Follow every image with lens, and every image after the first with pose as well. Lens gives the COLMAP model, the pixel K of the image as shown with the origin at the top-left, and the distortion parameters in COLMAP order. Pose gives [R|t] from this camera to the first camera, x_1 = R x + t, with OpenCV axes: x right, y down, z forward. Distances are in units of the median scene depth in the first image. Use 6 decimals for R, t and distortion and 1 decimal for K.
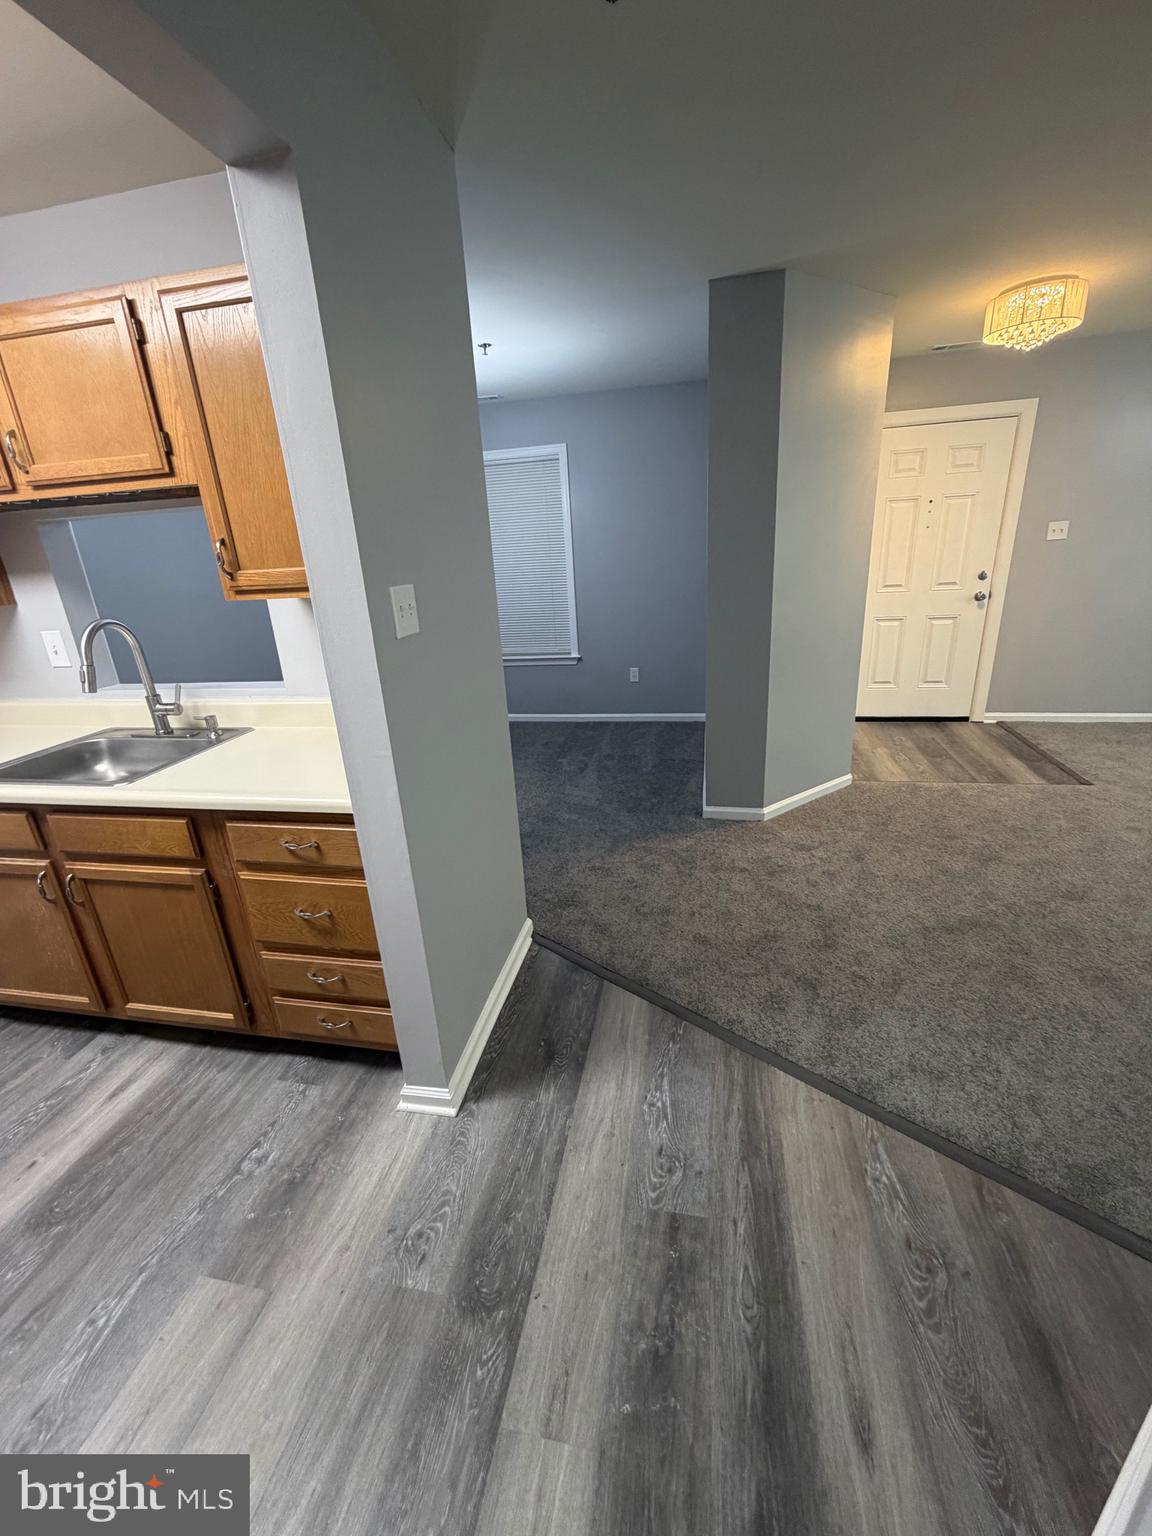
lens RADIAL K [[616.5, 0, 577.9], [0, 616.5, 765.0], [0, 0, 1]] dist [0.002228, 0.001385]
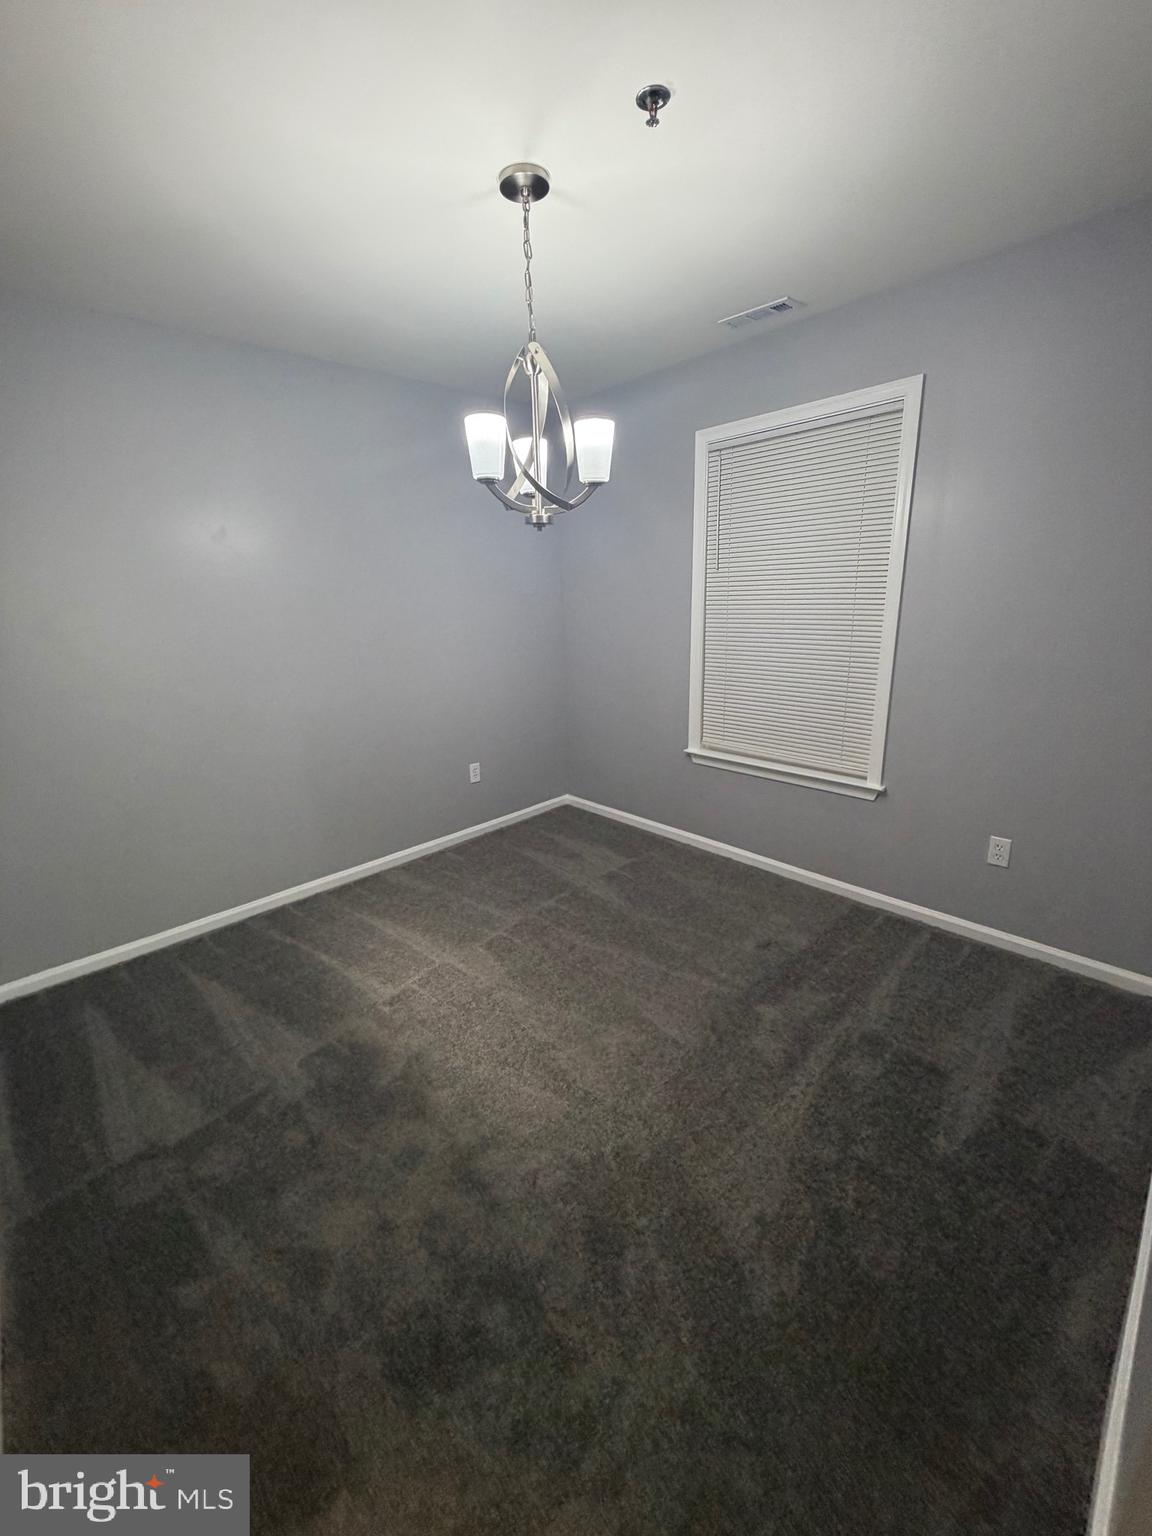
lens RADIAL K [[616.5, 0, 575.8], [0, 616.5, 765.4], [0, 0, 1]] dist [0.002228, 0.001385]
pose [[0.821530, 0.186711, -0.538727, 0.125386], [-0.209085, 0.977693, 0.020003, -0.283261], [0.530444, 0.096207, 0.842243, 0.780063]]
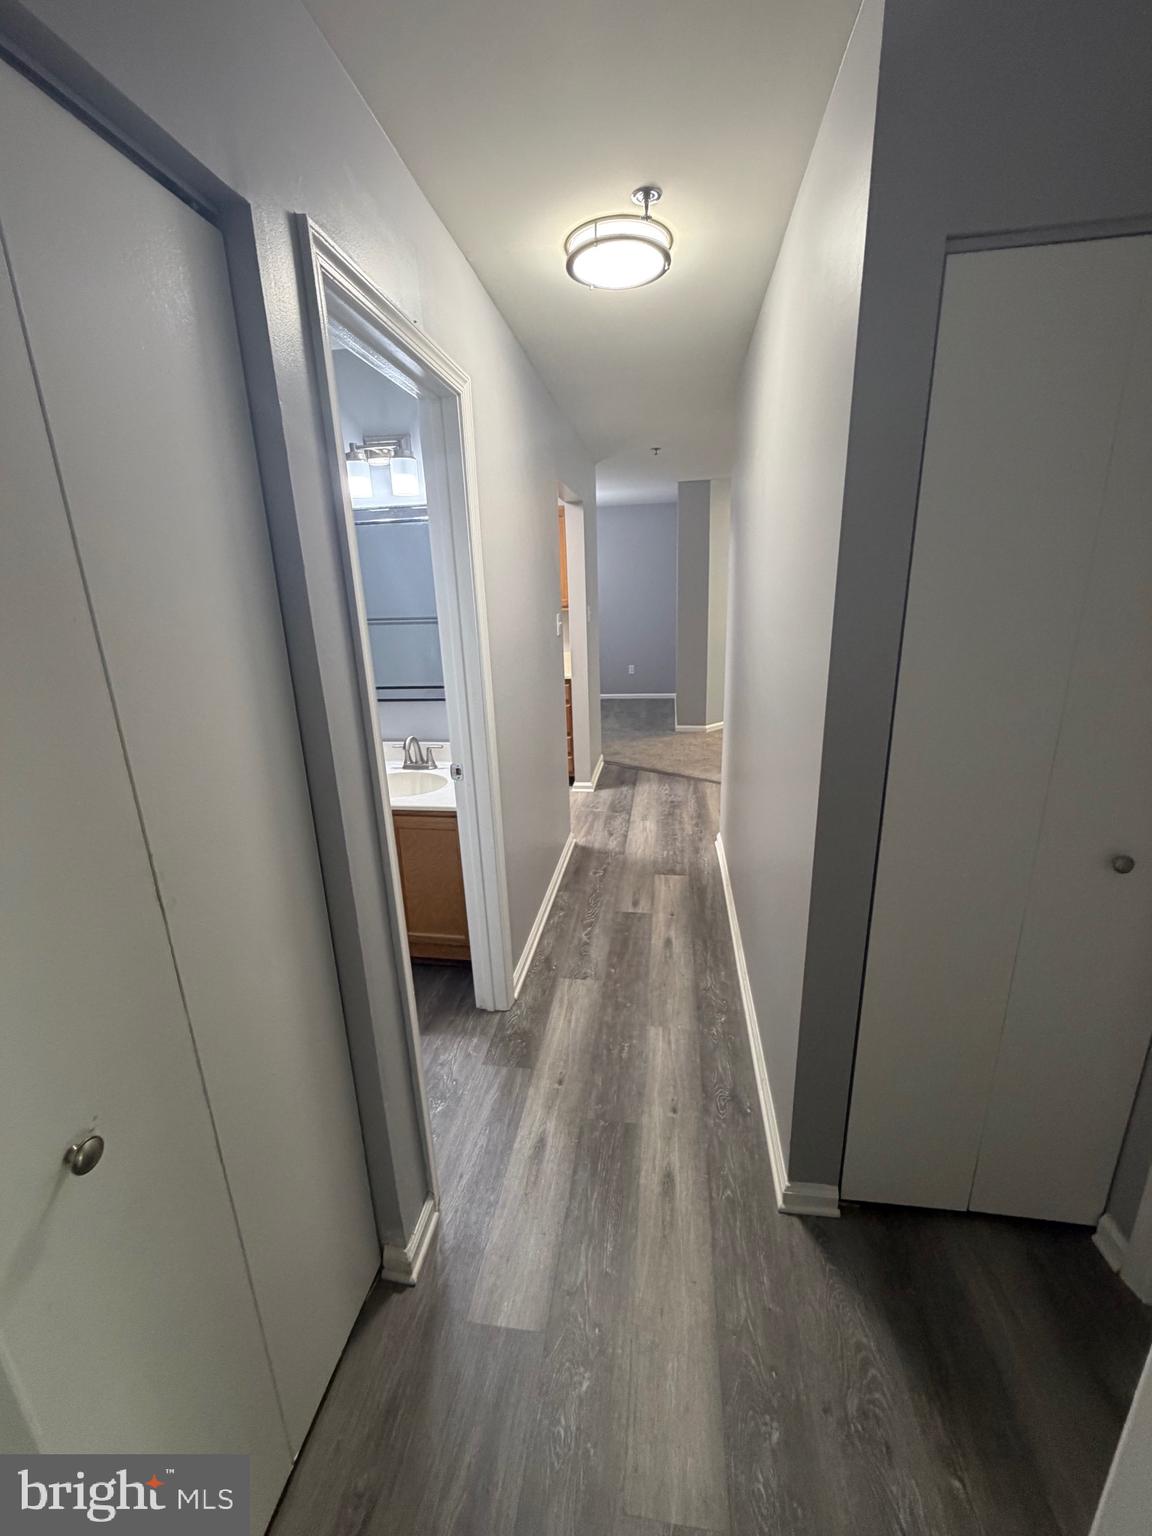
lens RADIAL K [[616.5, 0, 577.4], [0, 616.5, 764.9], [0, 0, 1]] dist [0.002228, 0.001385]
pose [[0.998209, 0.006923, 0.059422, -0.269161], [-0.003152, 0.997989, -0.063316, 0.381982], [-0.059741, 0.063015, 0.996223, -1.108691]]
